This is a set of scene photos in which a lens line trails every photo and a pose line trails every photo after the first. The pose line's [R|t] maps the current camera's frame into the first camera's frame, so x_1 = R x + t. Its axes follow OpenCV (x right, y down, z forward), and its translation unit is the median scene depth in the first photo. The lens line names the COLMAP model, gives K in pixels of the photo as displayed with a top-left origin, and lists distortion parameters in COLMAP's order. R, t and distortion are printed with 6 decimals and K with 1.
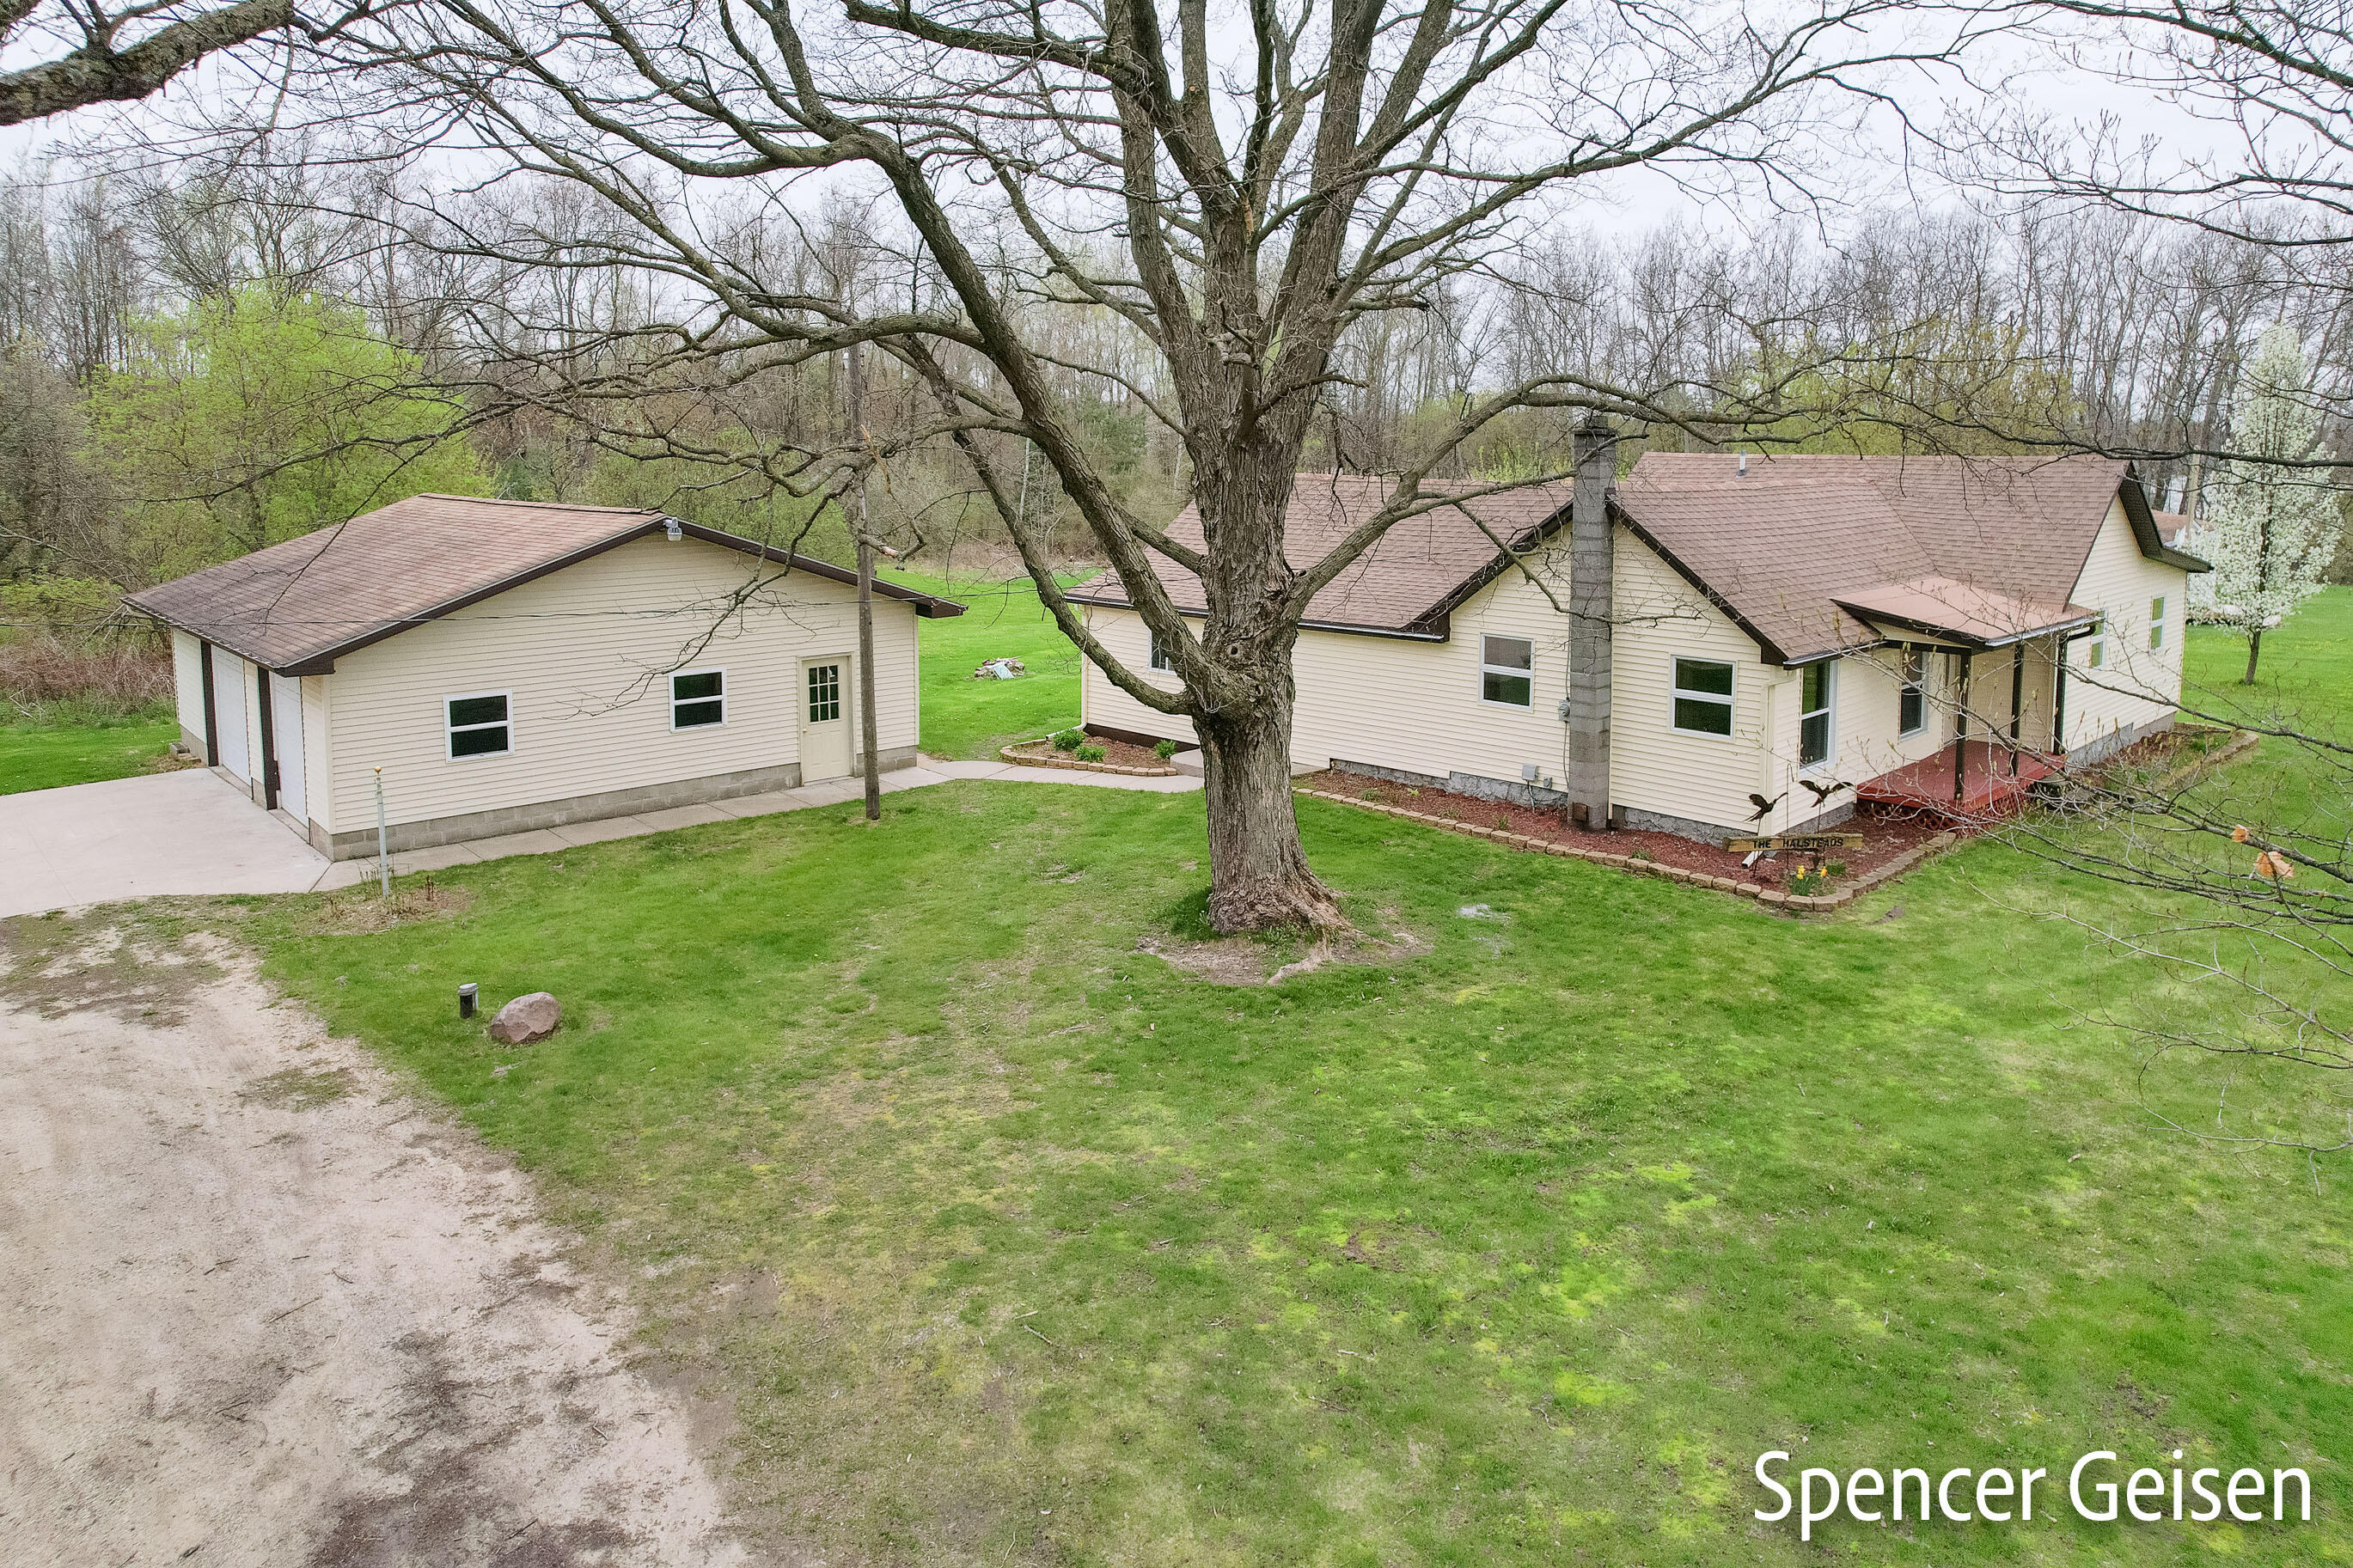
lens RADIAL K [[1496.7, 0, 1176.5], [0, 1496.7, 784.0], [0, 0, 1]] dist [-0.069941, 0.067514]
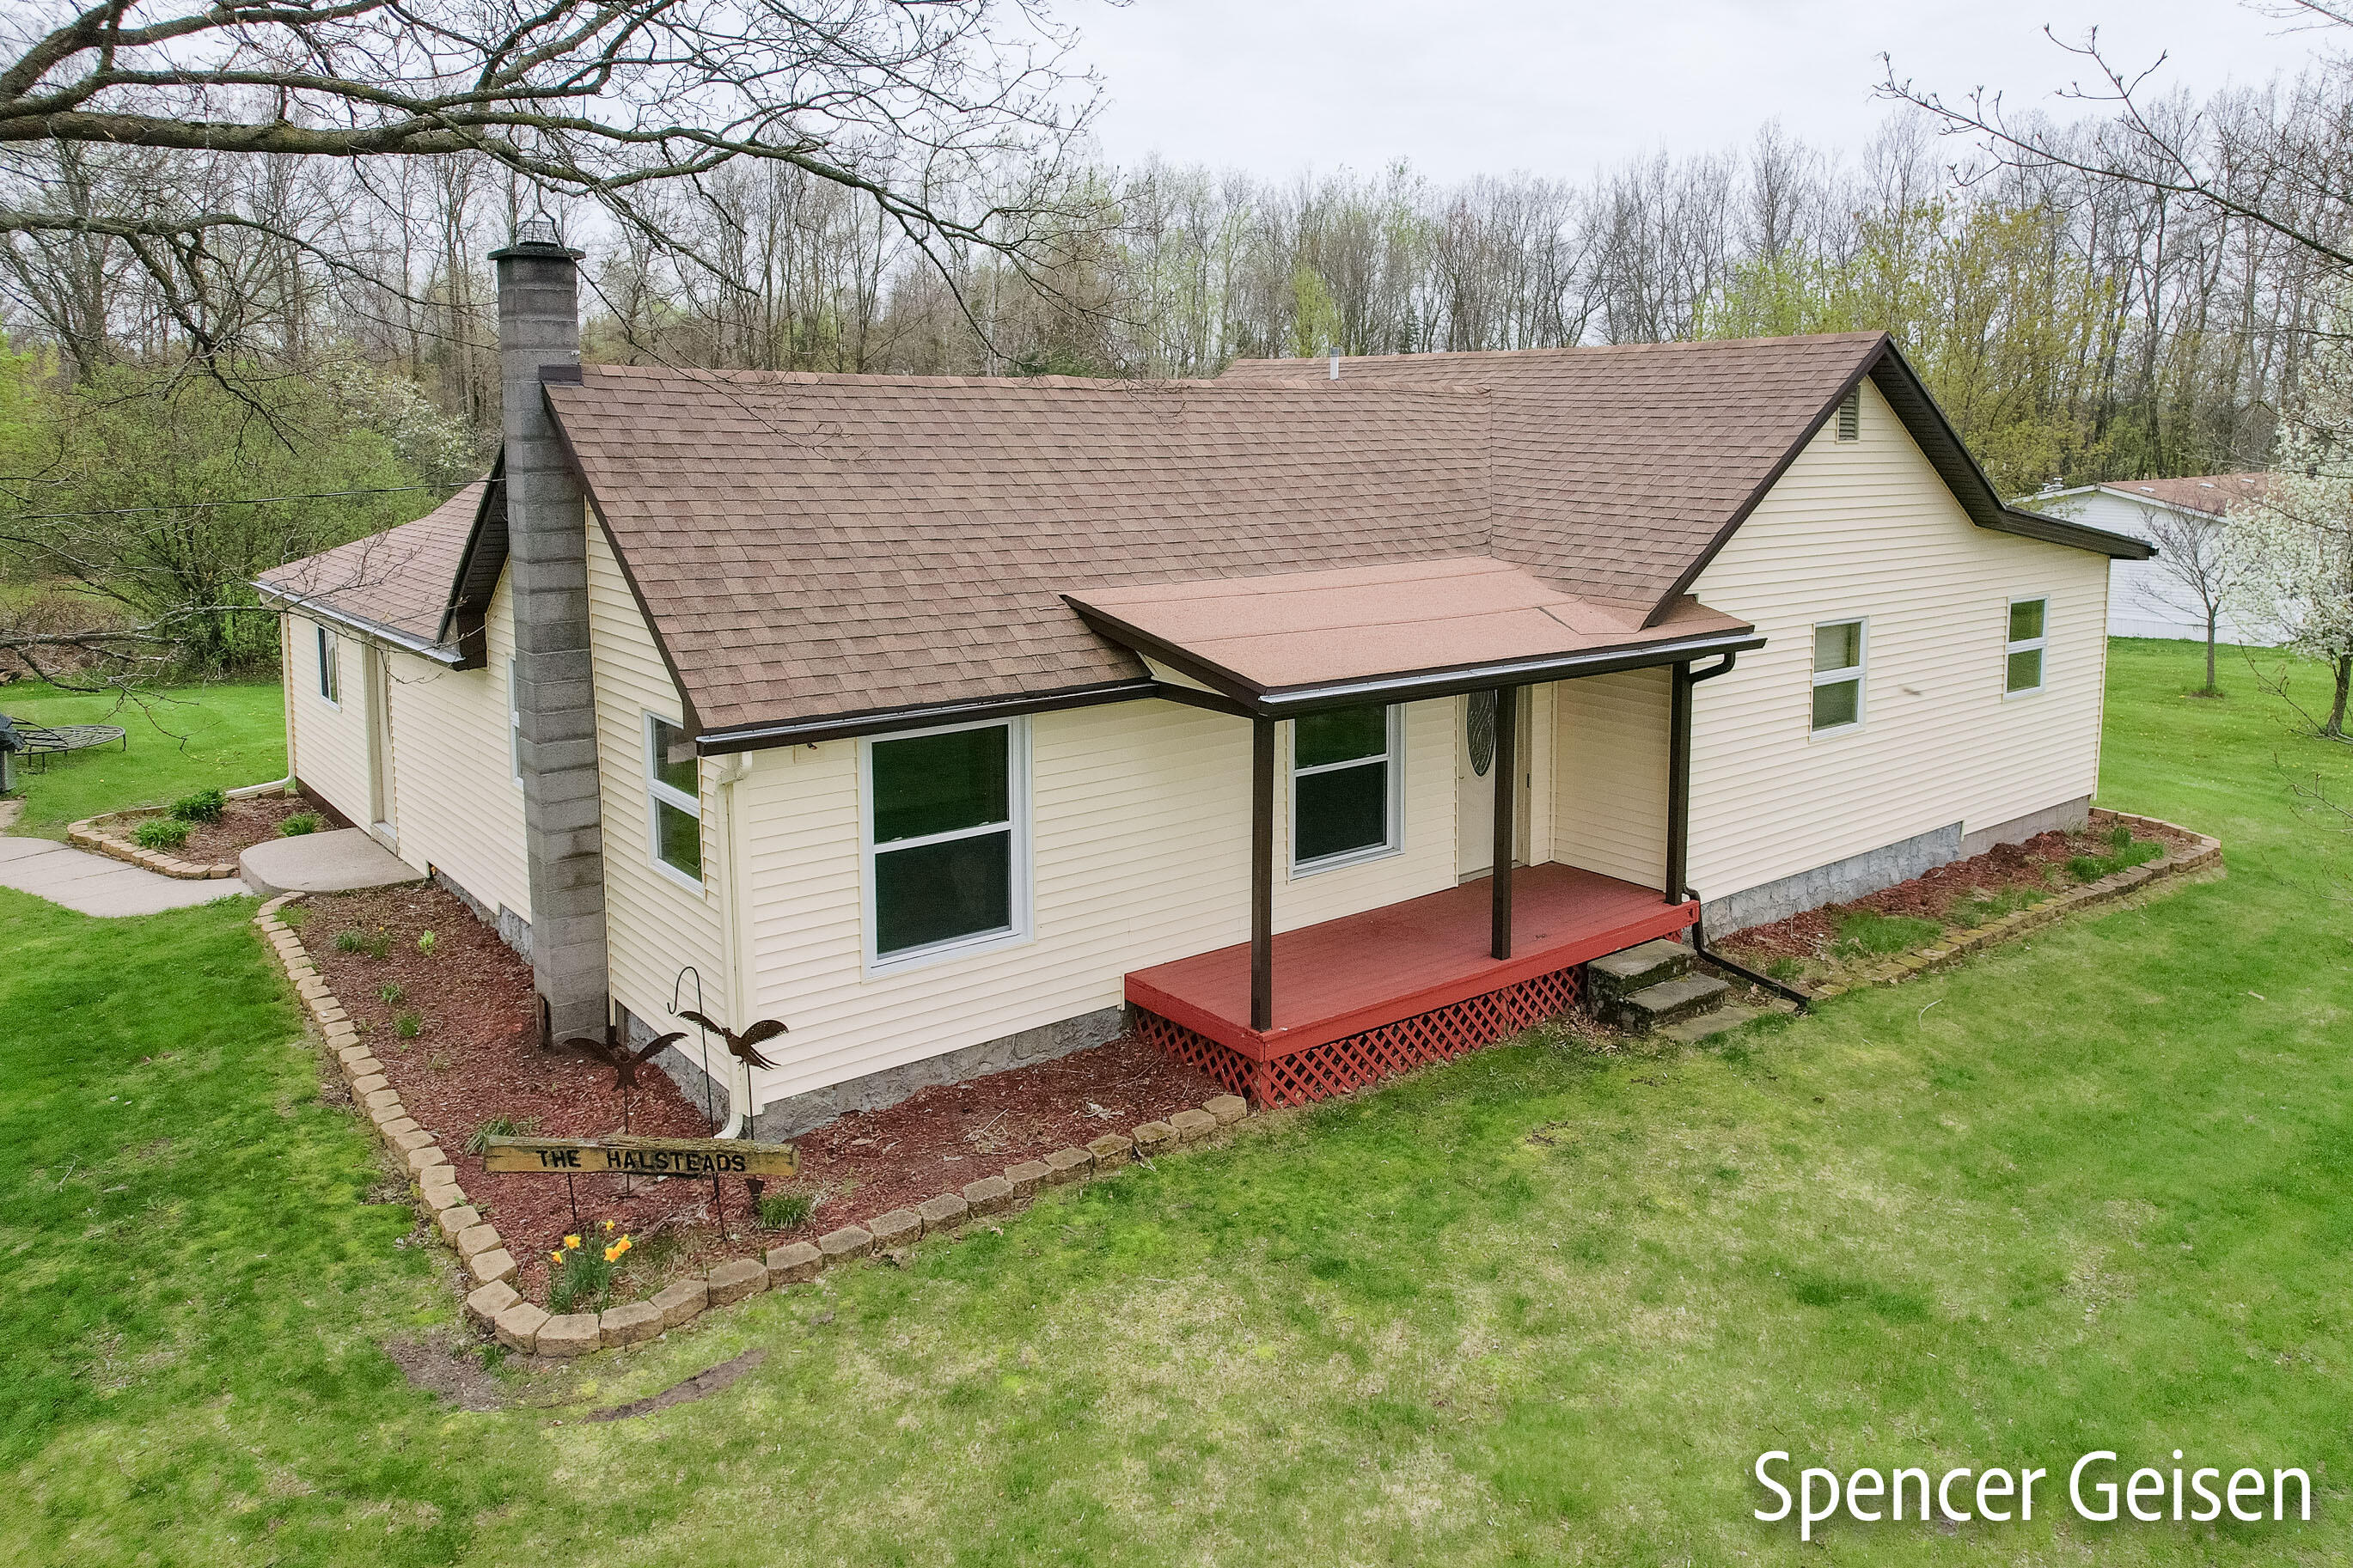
lens RADIAL K [[1496.7, 0, 1176.5], [0, 1496.7, 784.0], [0, 0, 1]] dist [-0.069941, 0.067514]
pose [[0.990682, 0.020926, -0.134576, 0.495264], [-0.021348, 0.999771, -0.001691, -0.056228], [0.134510, 0.004549, 0.990902, 0.459774]]
